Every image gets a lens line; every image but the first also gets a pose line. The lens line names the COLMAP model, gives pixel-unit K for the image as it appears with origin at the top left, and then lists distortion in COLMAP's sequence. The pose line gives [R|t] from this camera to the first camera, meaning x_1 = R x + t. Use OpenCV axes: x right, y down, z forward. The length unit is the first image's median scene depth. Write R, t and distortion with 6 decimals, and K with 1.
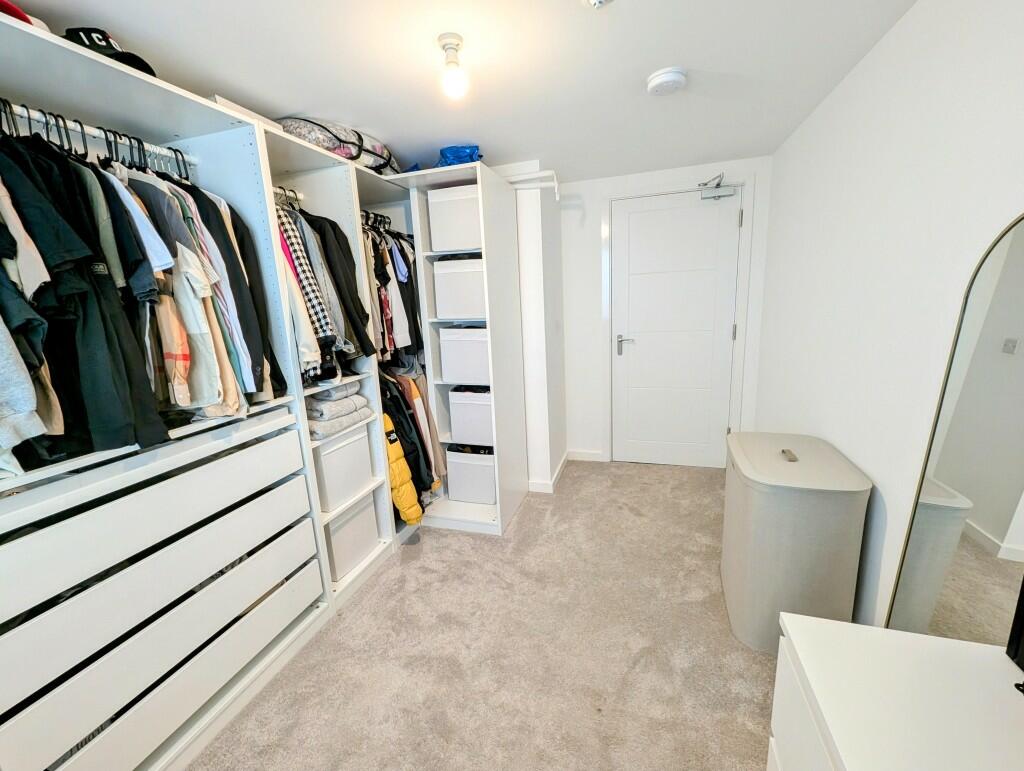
lens RADIAL K [[419.8, 0, 512.0], [0, 419.8, 385.5], [0, 0, 1]] dist [-0.000408, -0.000081]
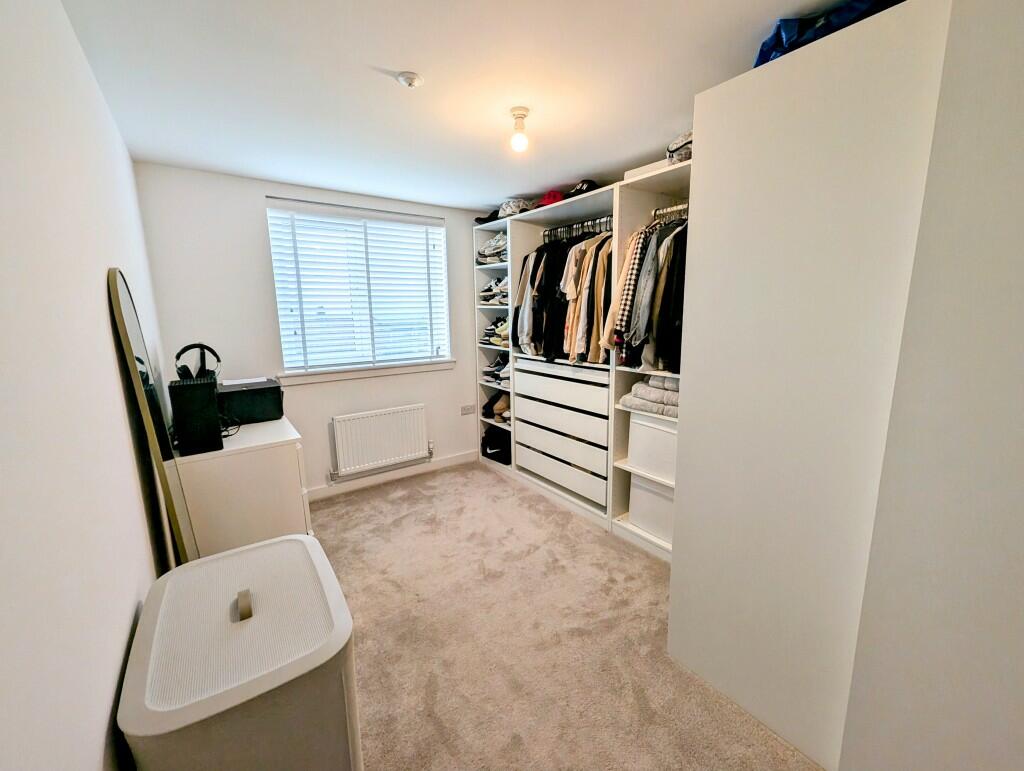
lens RADIAL K [[419.8, 0, 512.0], [0, 419.8, 385.5], [0, 0, 1]] dist [-0.000408, -0.000081]
pose [[-0.595398, 0.197259, -0.778839, 0.989686], [-0.124058, 0.935193, 0.331698, -0.421351], [0.793796, 0.294113, -0.532340, 1.805035]]
